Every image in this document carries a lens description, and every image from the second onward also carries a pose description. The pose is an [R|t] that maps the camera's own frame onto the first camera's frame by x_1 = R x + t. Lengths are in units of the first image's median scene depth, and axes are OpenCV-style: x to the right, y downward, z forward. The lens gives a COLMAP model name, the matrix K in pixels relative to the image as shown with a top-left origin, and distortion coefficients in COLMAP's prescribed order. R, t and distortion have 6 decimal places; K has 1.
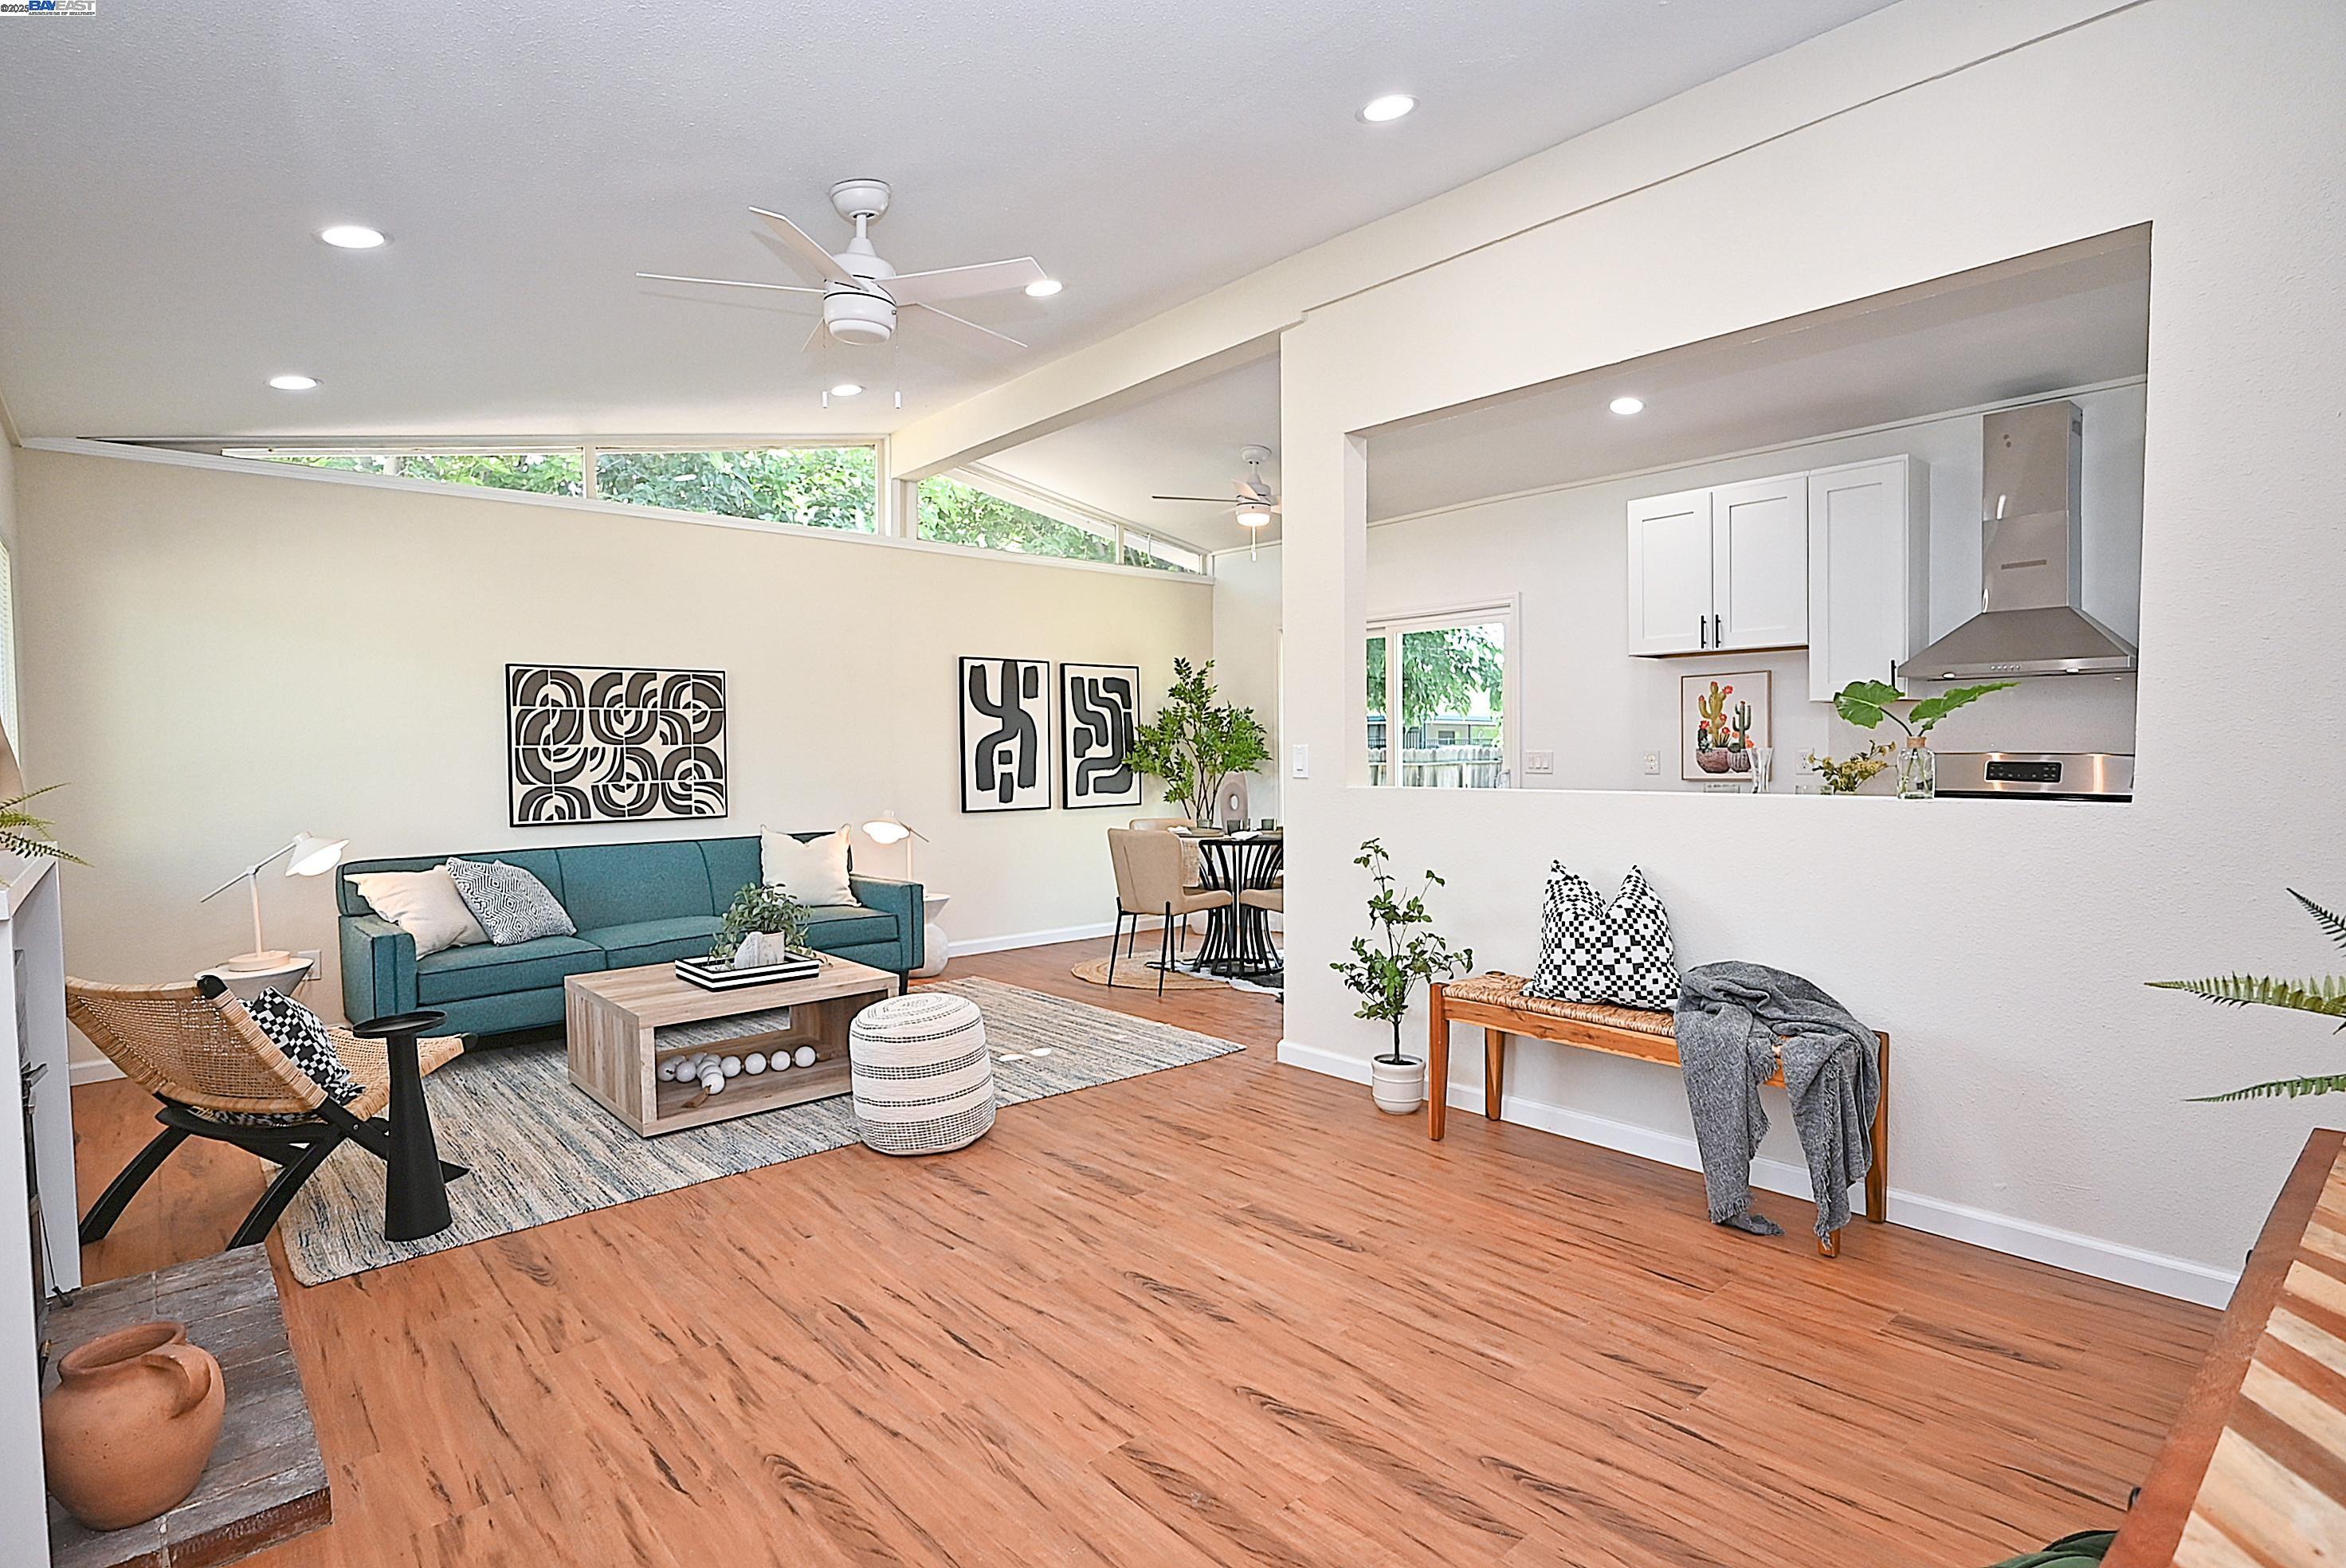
lens RADIAL K [[1181.3, 0, 1171.1], [0, 1181.3, 785.2], [0, 0, 1]] dist [-0.003201, 0.000838]
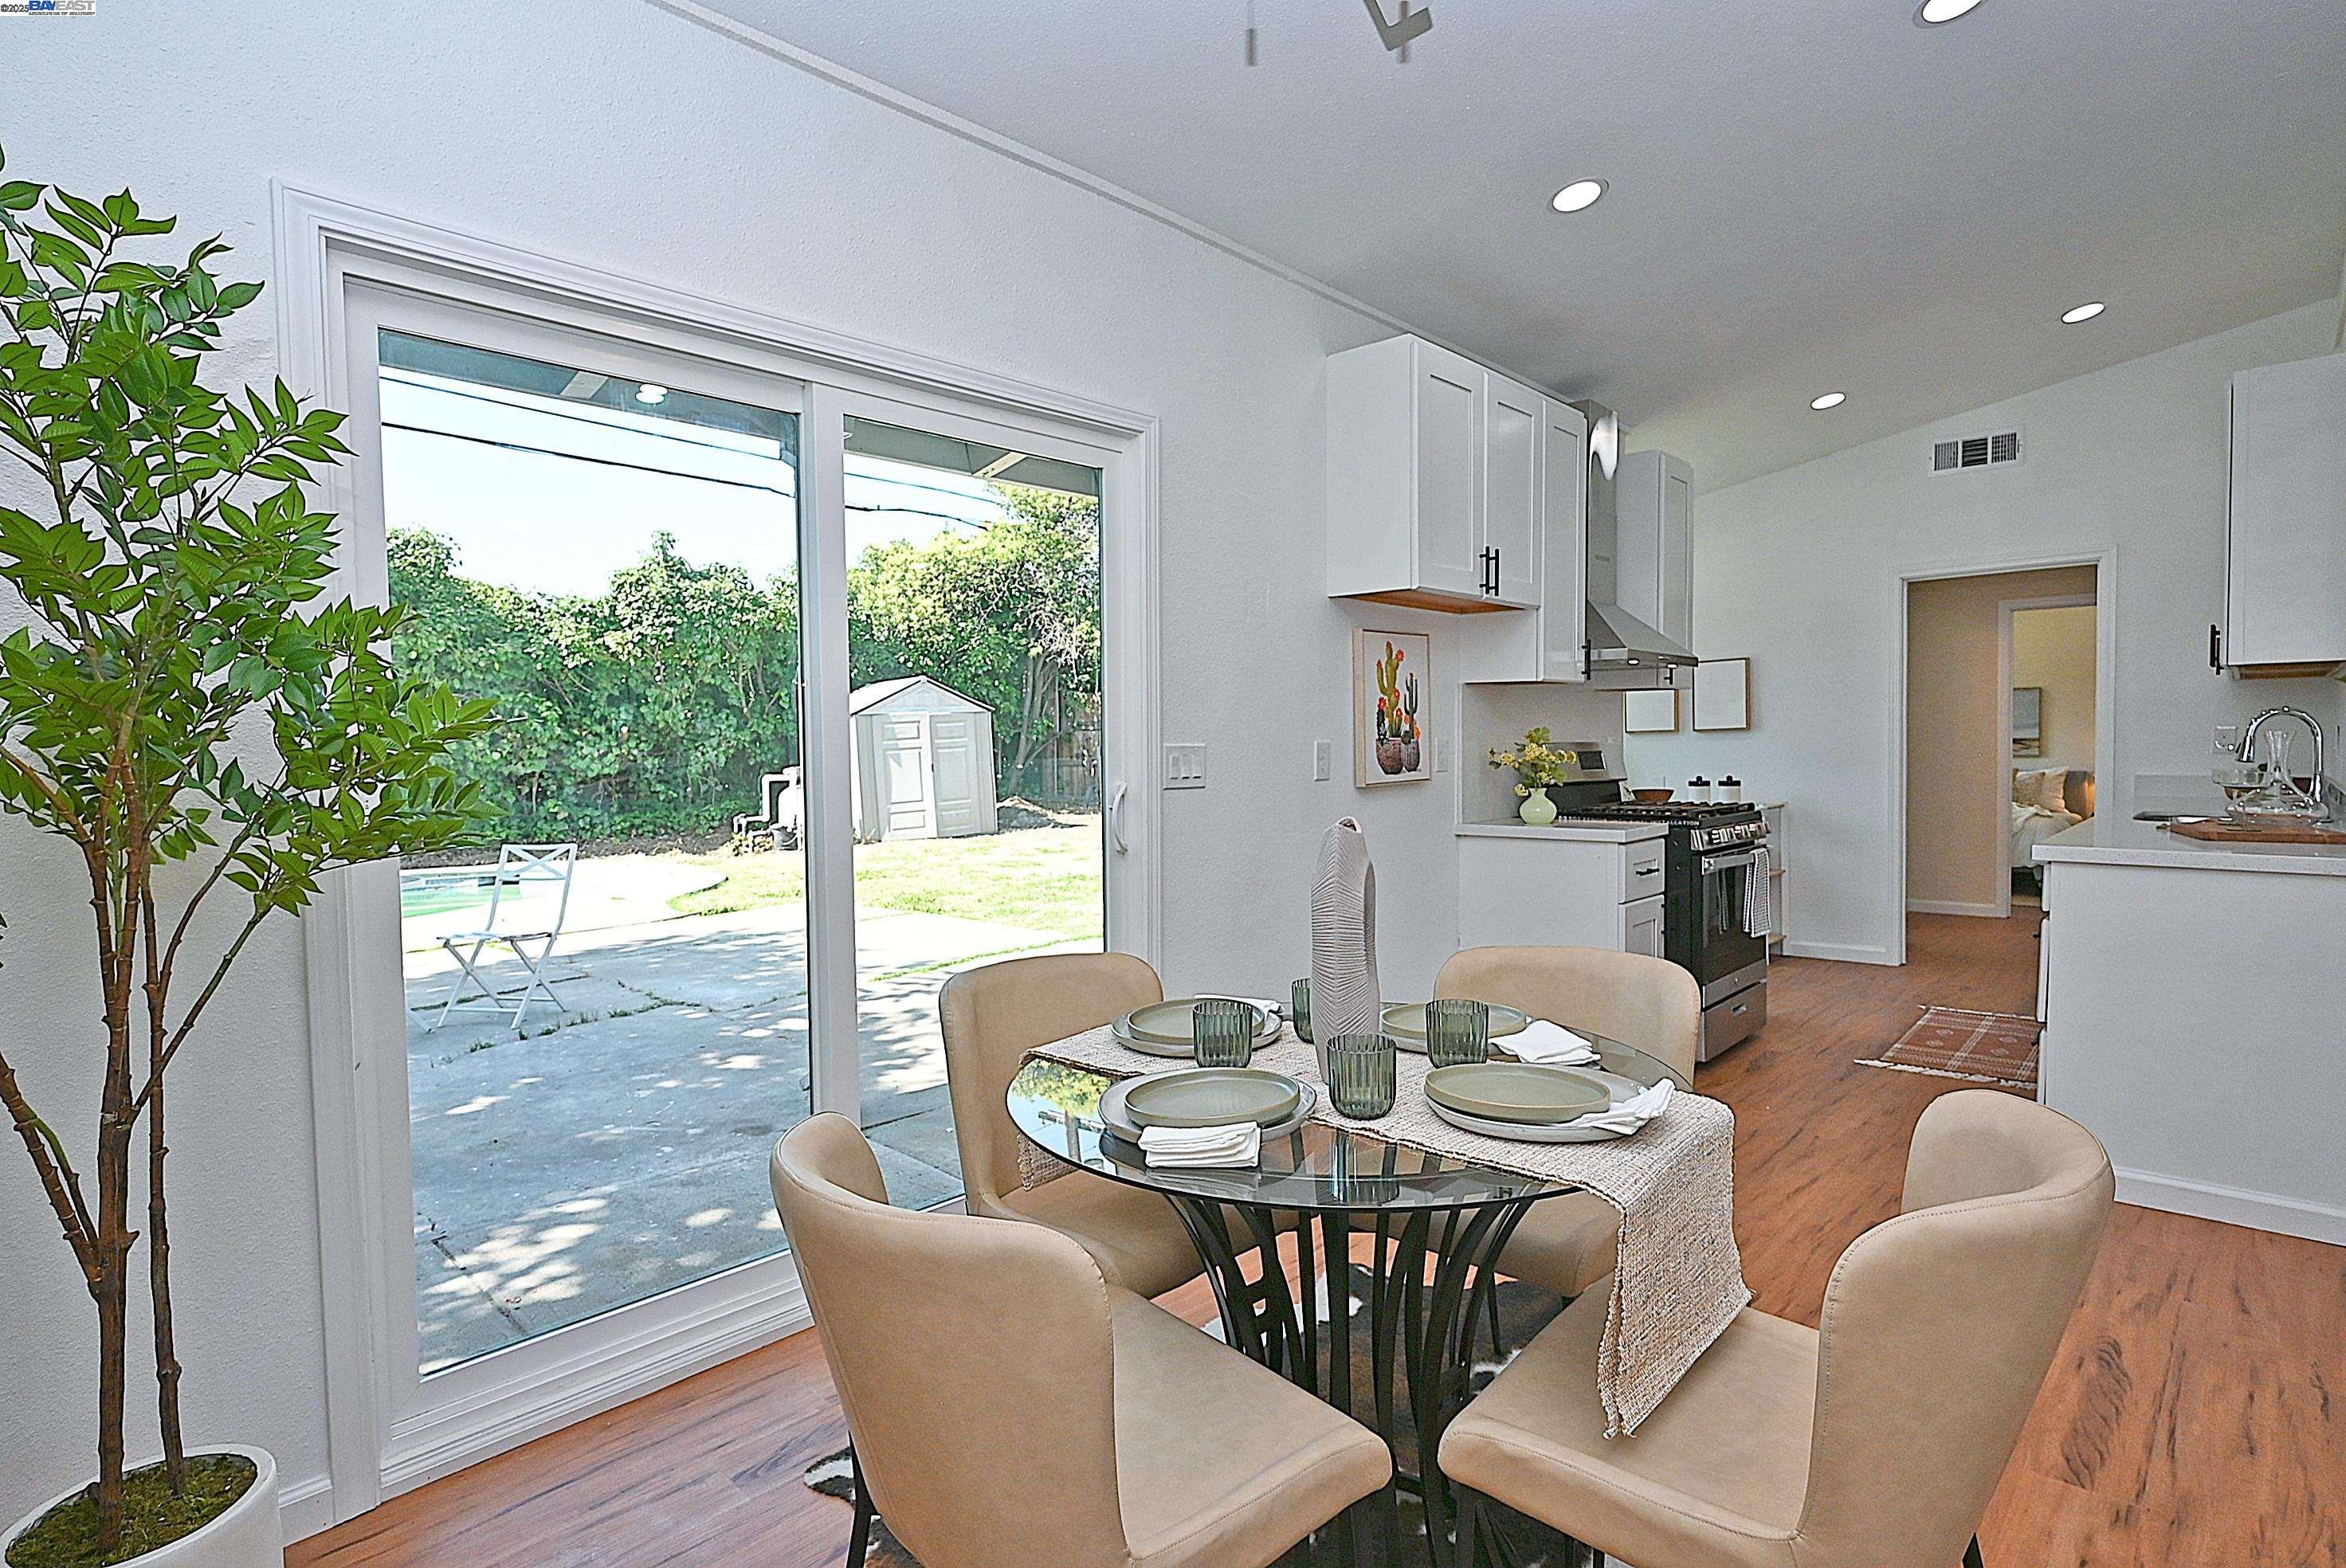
lens RADIAL K [[1164.4, 0, 1172.7], [0, 1164.4, 789.0], [0, 0, 1]] dist [-0.007192, 0.000557]
pose [[-0.091177, -0.033122, 0.995284, -0.205958], [0.041106, 0.998470, 0.036993, -0.031882], [-0.994986, 0.044286, -0.089676, 1.175718]]
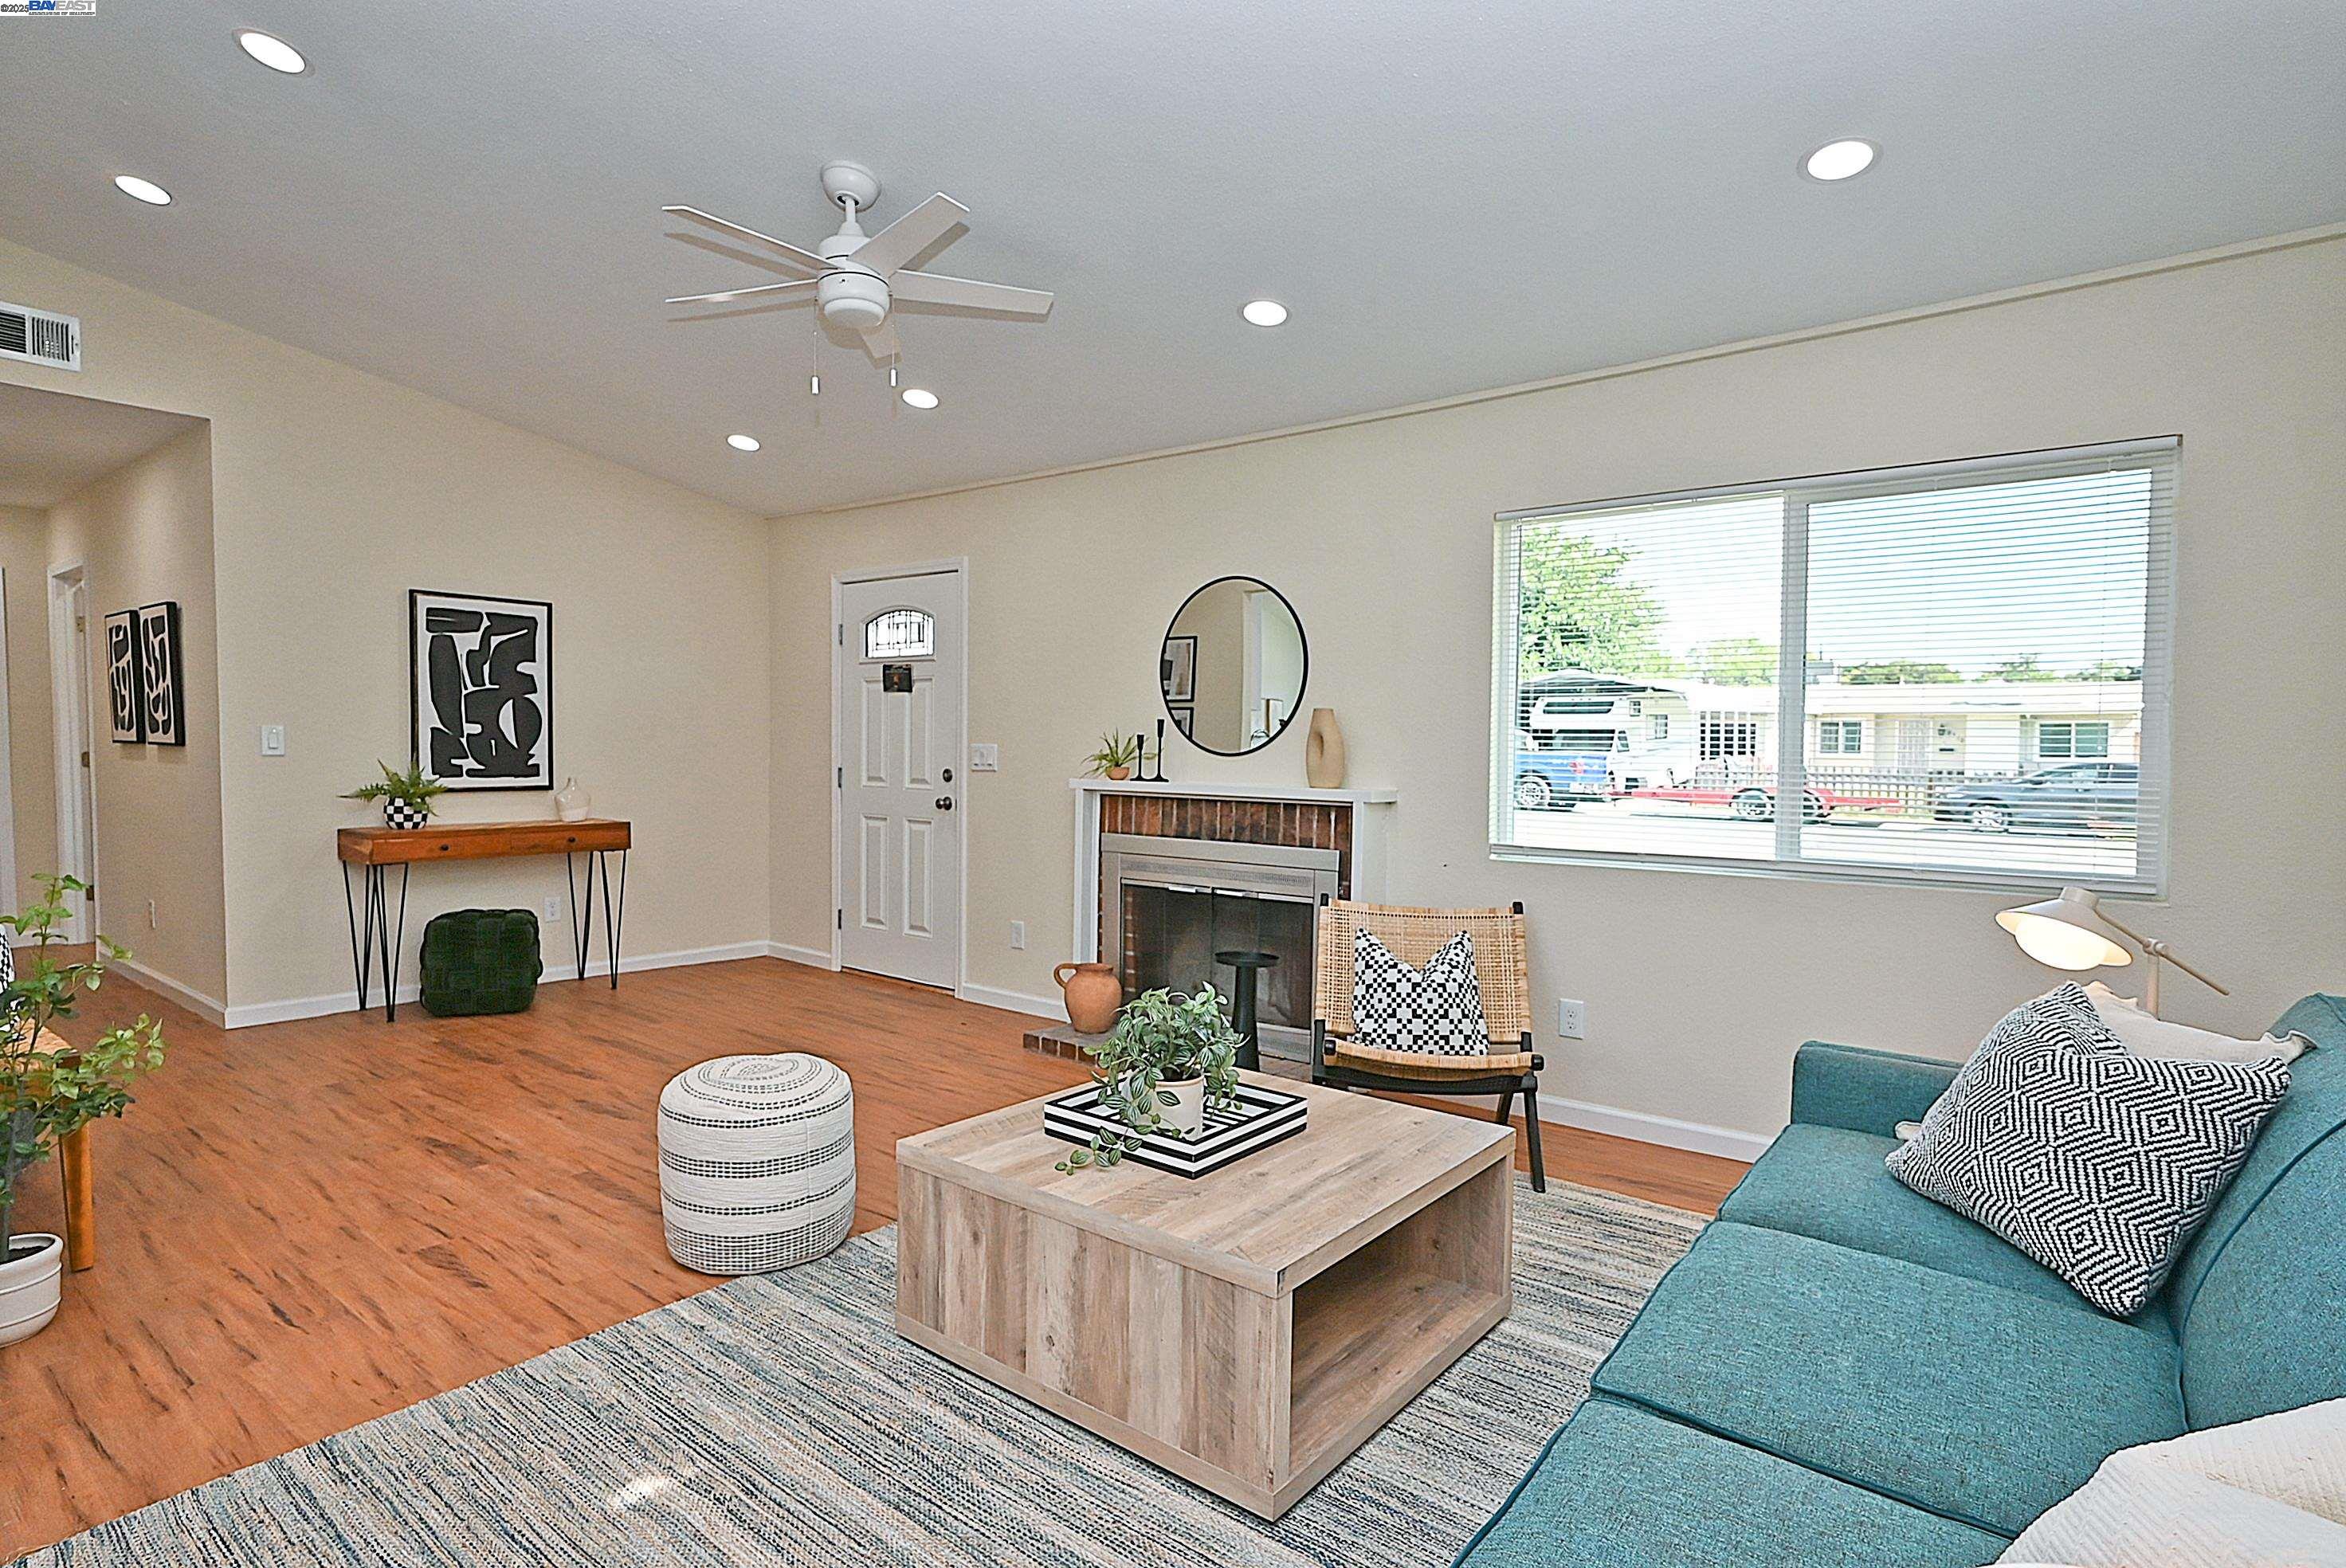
lens RADIAL K [[1192.0, 0, 1172.3], [0, 1192.0, 781.7], [0, 0, 1]] dist [-0.004638, 0.001007]
pose [[-0.983289, 0.006882, -0.181919, -0.187466], [-0.005288, 0.997784, 0.066332, -0.029575], [0.181973, 0.066186, -0.981074, 1.134962]]
